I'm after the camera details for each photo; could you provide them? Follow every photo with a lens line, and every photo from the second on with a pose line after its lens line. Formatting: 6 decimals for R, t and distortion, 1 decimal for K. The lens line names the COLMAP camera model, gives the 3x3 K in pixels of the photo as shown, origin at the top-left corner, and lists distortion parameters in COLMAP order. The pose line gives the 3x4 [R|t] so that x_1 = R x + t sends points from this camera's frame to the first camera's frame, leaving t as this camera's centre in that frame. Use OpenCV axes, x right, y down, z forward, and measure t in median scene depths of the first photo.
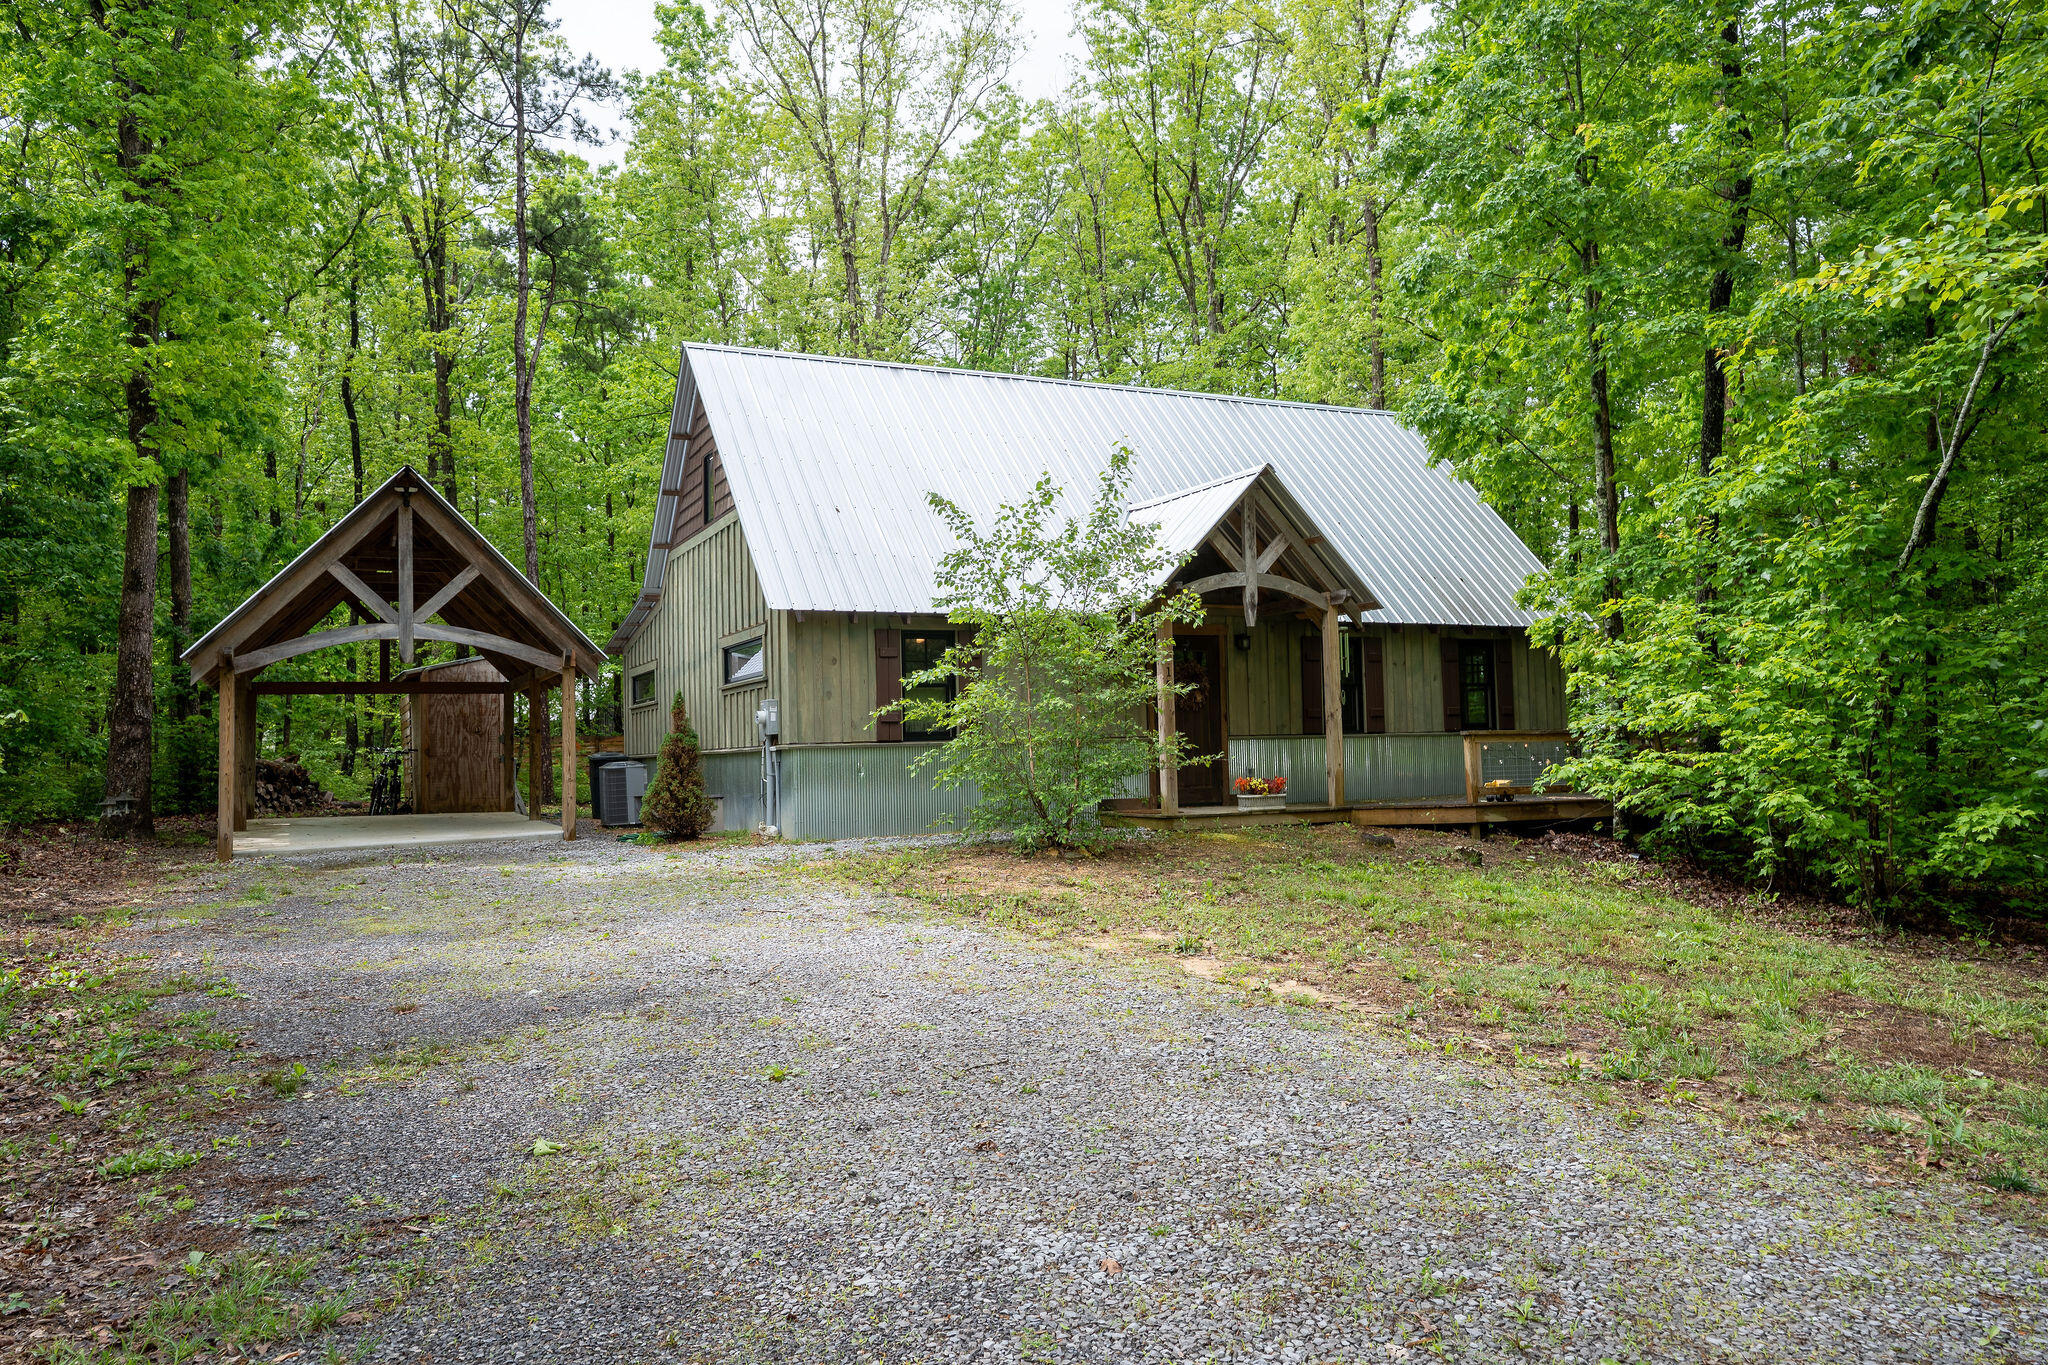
lens RADIAL K [[1440.4, 0, 1024.0], [0, 1440.4, 682.5], [0, 0, 1]] dist [0.021959, 0.002955]
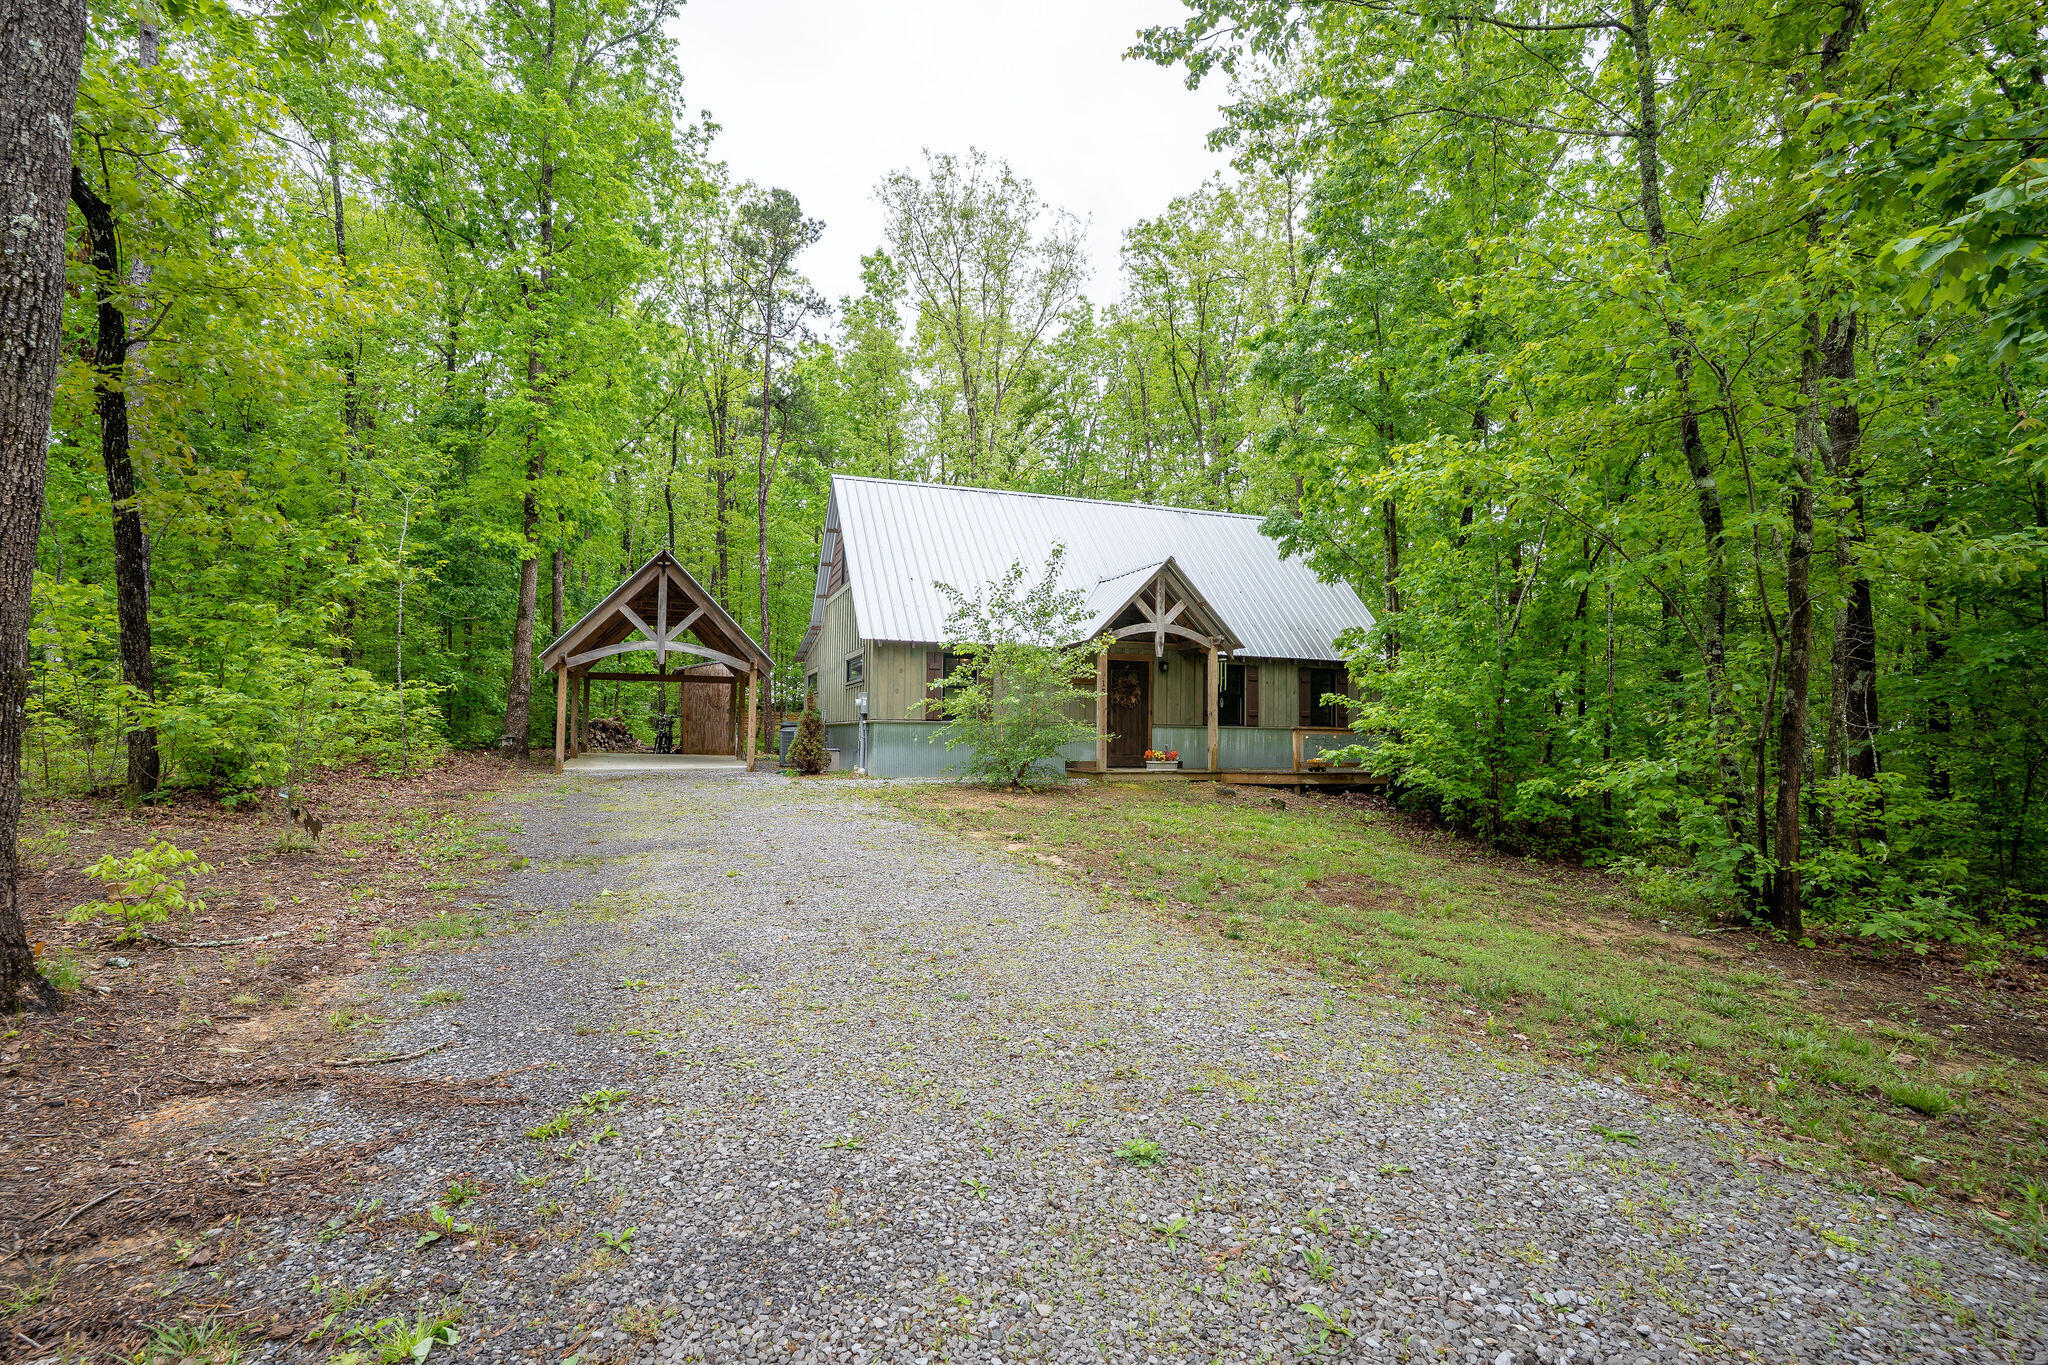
lens RADIAL K [[994.4, 0, 1024.0], [0, 994.4, 682.5], [0, 0, 1]] dist [-0.077888, 0.032870]
pose [[0.993856, 0.031639, -0.106058, 0.122448], [-0.031989, 0.999487, -0.001598, -0.003348], [0.105953, 0.004981, 0.994359, -0.112142]]
